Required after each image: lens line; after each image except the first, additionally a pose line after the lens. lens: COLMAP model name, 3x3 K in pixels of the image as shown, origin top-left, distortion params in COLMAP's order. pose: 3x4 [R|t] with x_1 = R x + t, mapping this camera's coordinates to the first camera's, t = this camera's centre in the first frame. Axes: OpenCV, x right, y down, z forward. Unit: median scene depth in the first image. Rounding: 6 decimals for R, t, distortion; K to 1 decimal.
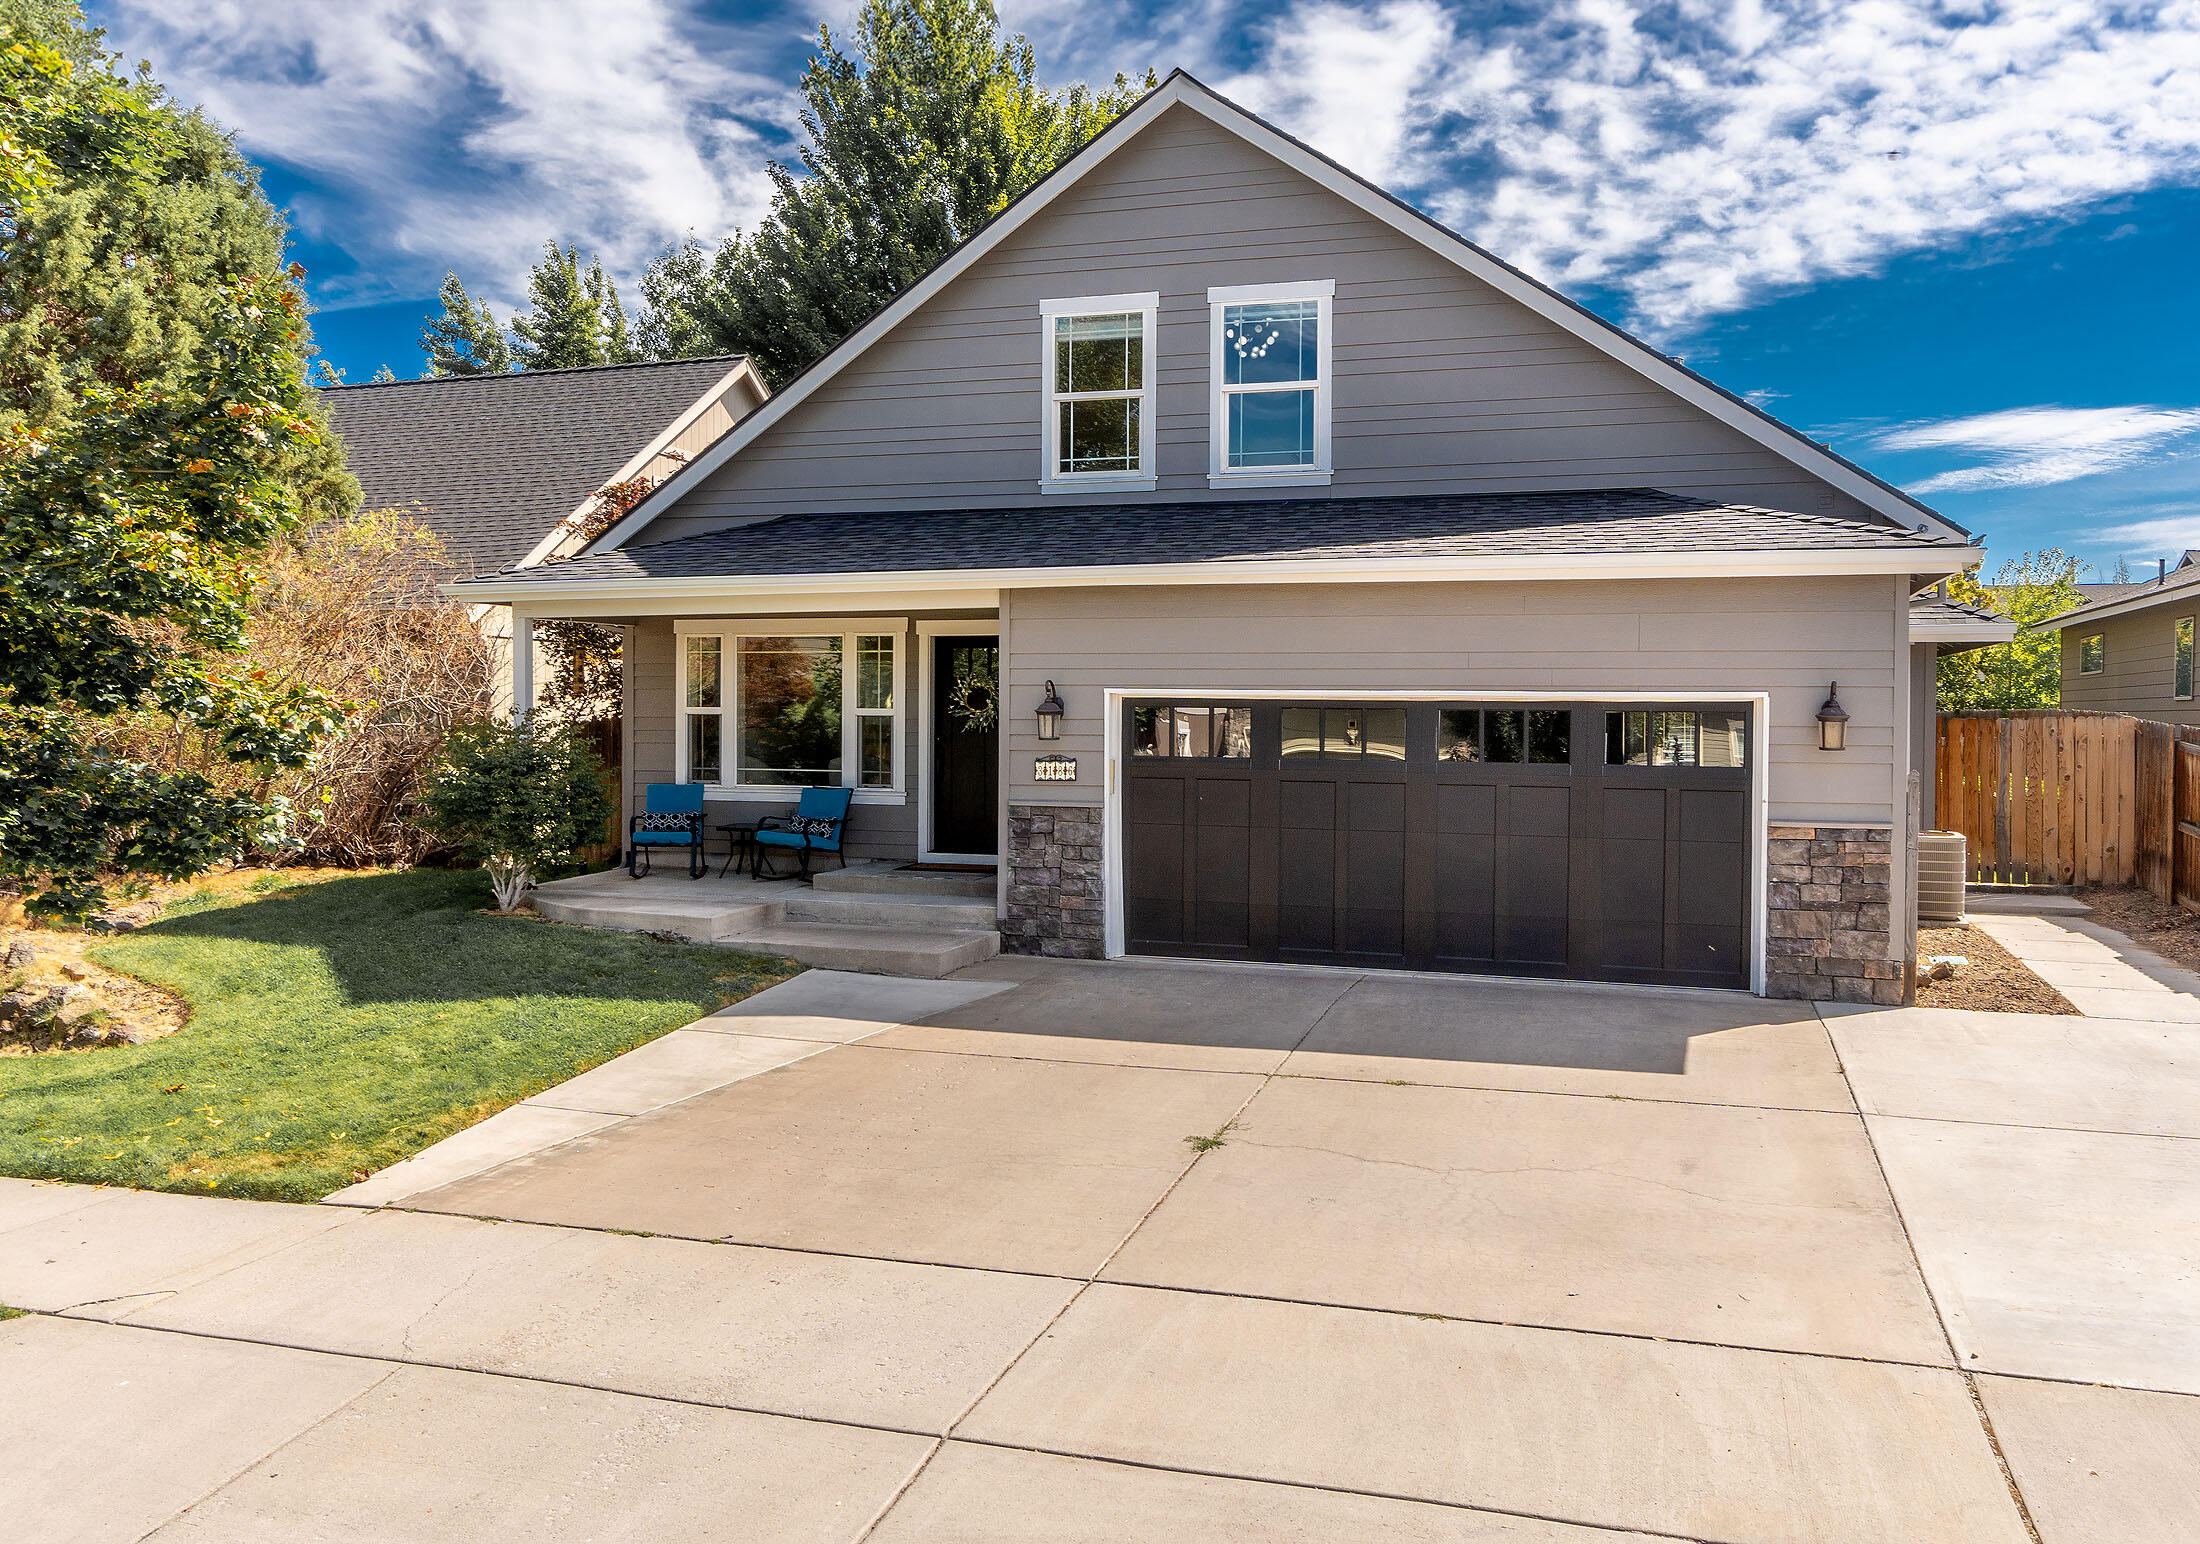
lens RADIAL K [[1663.9, 0, 1151.2], [0, 1663.9, 720.2], [0, 0, 1]] dist [0.005379, -0.001583]
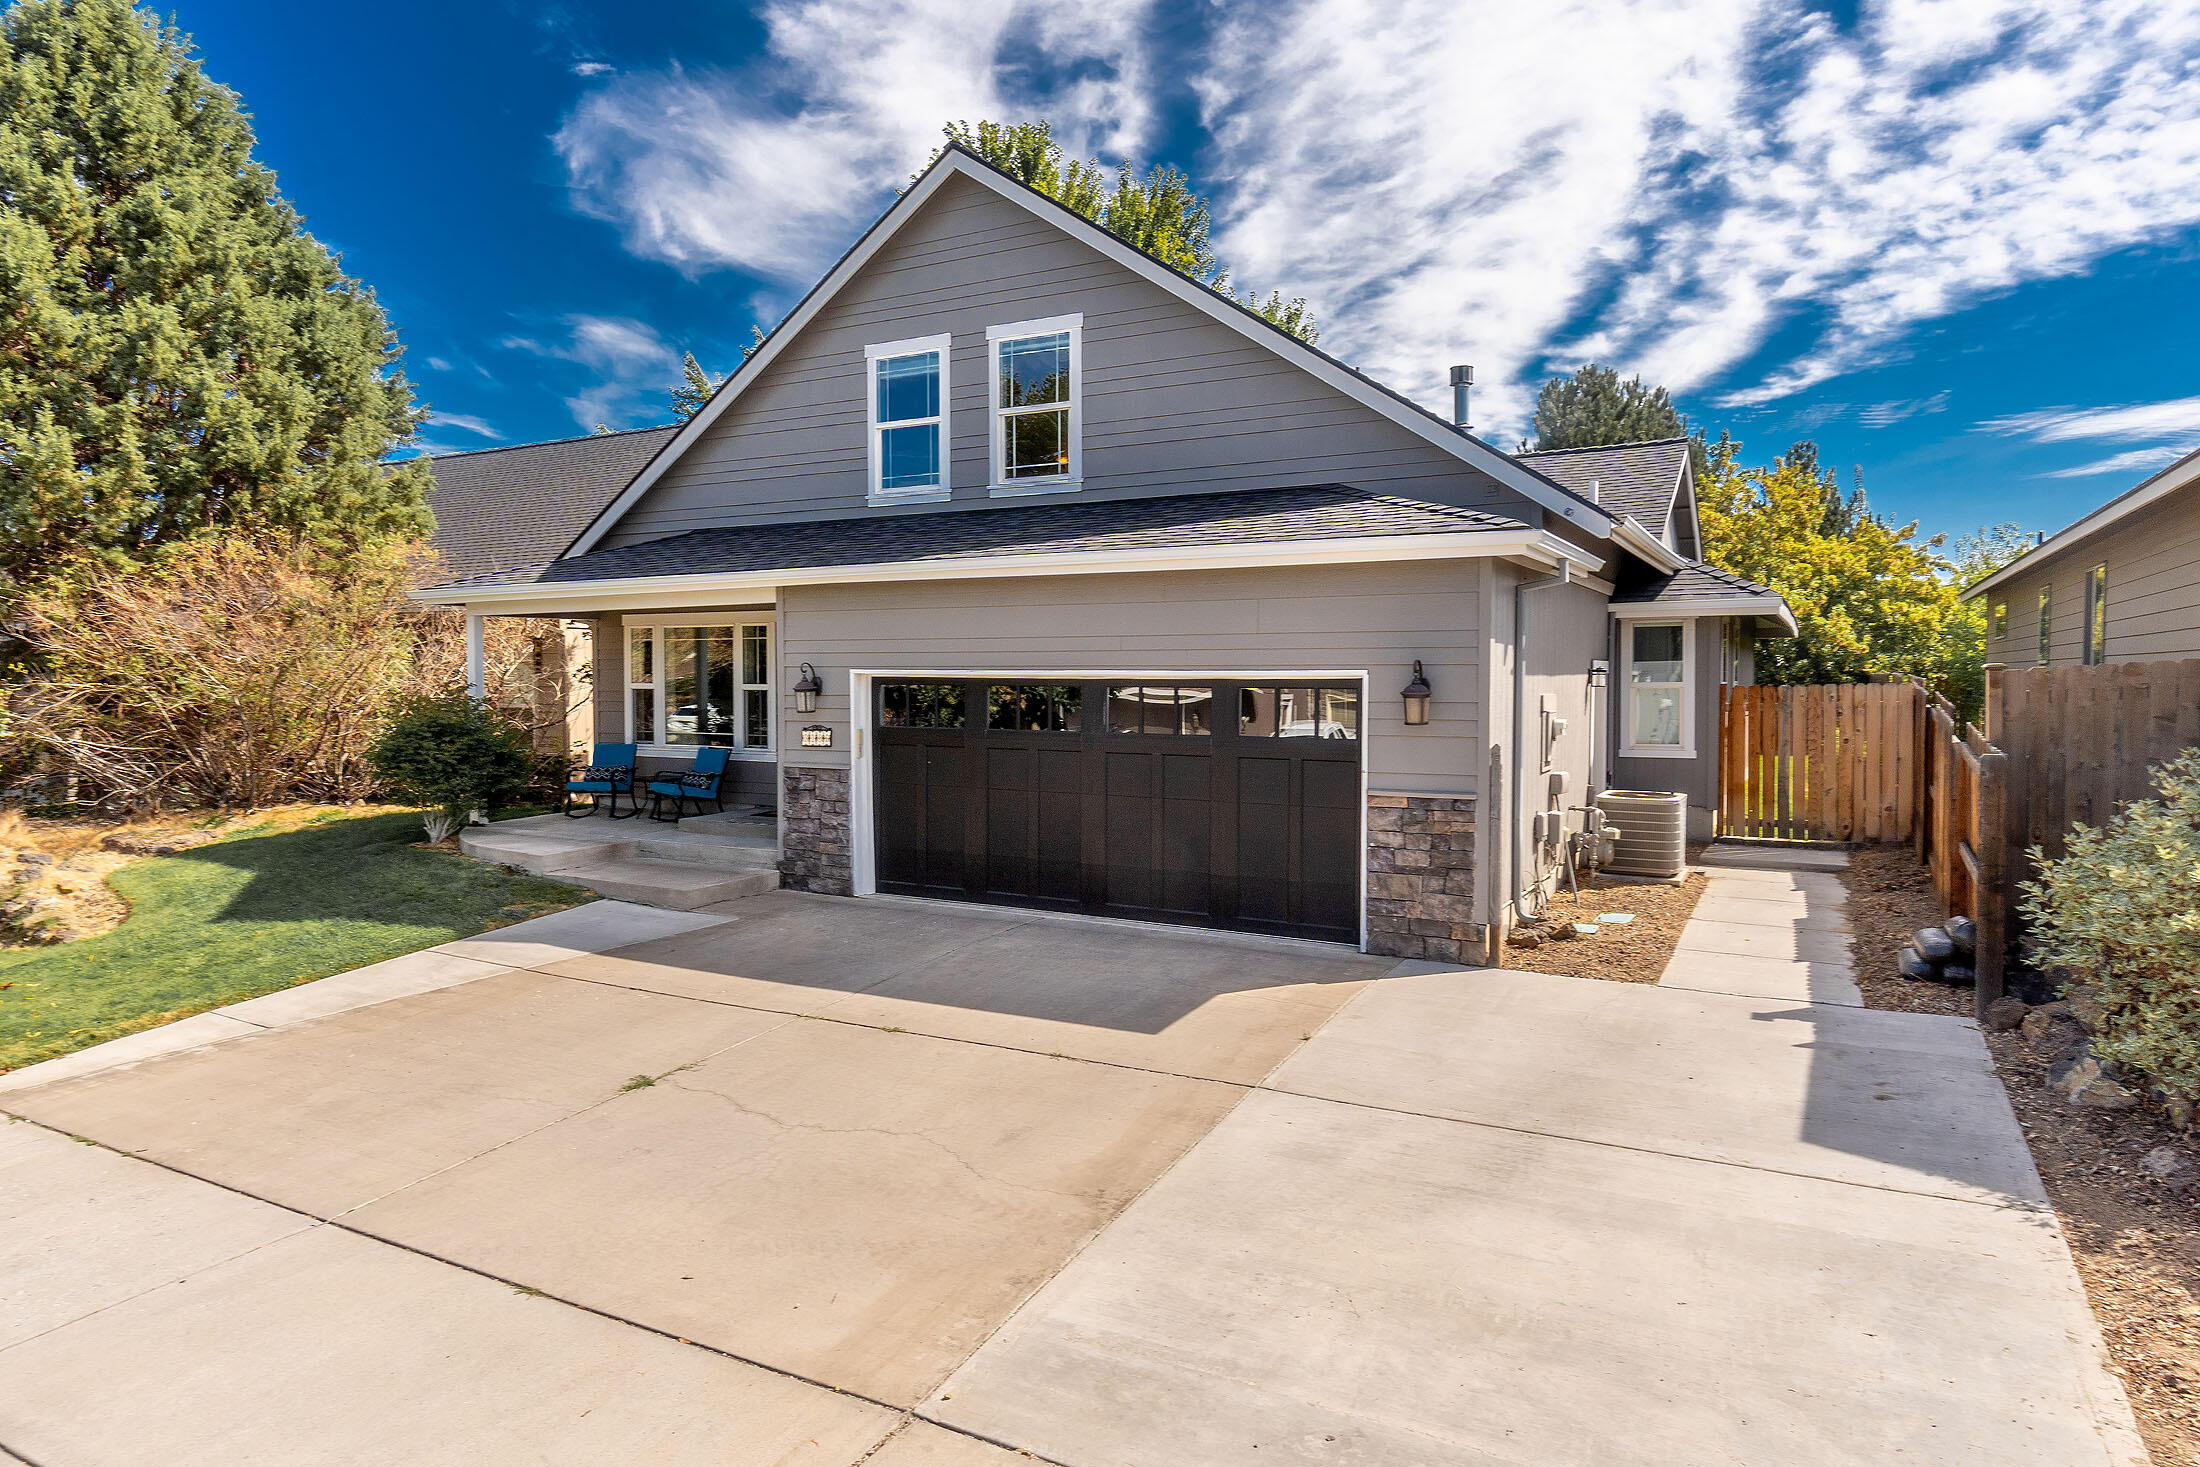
lens RADIAL K [[1278.7, 0, 1109.3], [0, 1278.7, 699.4], [0, 0, 1]] dist [-0.005852, -0.003647]
pose [[0.980111, -0.002147, -0.198439, 0.329536], [0.005534, 0.999848, 0.016511, -0.011438], [0.198374, -0.017281, 0.979974, 0.139121]]
